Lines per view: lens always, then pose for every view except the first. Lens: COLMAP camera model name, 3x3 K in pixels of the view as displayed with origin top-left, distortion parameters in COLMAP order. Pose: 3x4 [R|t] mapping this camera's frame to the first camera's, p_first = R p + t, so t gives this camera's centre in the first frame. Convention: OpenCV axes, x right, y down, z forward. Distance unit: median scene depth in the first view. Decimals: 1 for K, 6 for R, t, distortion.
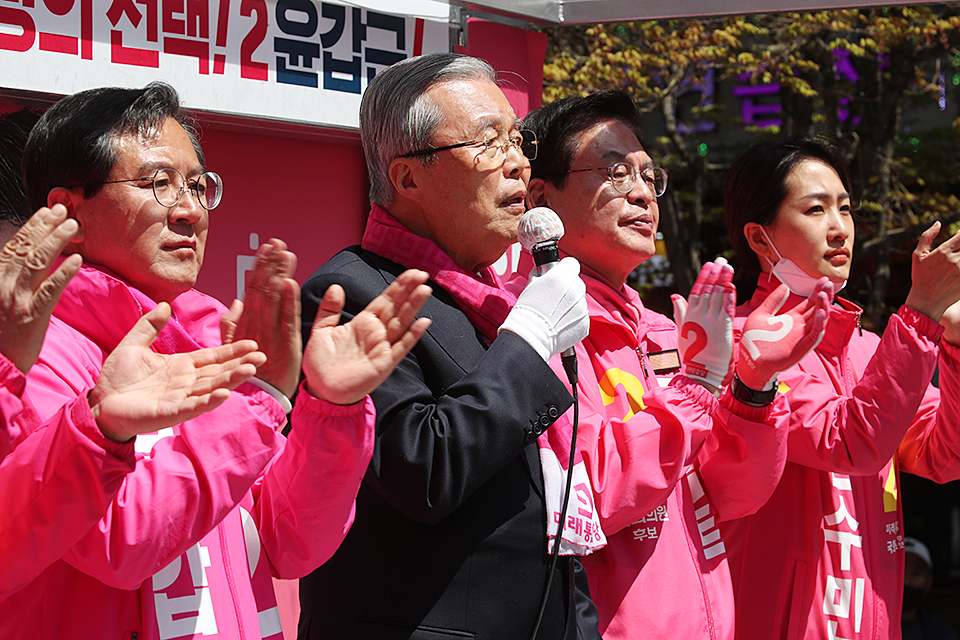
lens RADIAL K [[3658.3, 0, 479.8], [0, 3658.3, 320.0], [0, 0, 1]] dist [-0.224143, 1.188848]
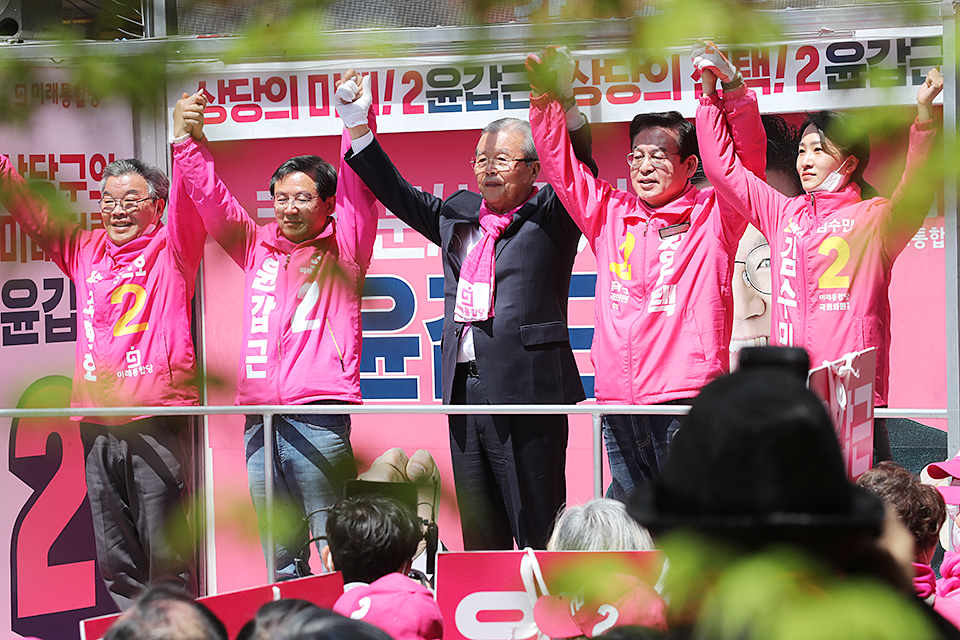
lens RADIAL K [[4989.5, 0, 507.3], [0, 4989.5, 319.0], [0, 0, 1]] dist [0.569082, -5.283866]
pose [[-0.092077, 0.031386, -0.995257, 2.647231], [0.063241, 0.997670, 0.025612, -0.023704], [0.993742, -0.060583, -0.093847, 1.100334]]
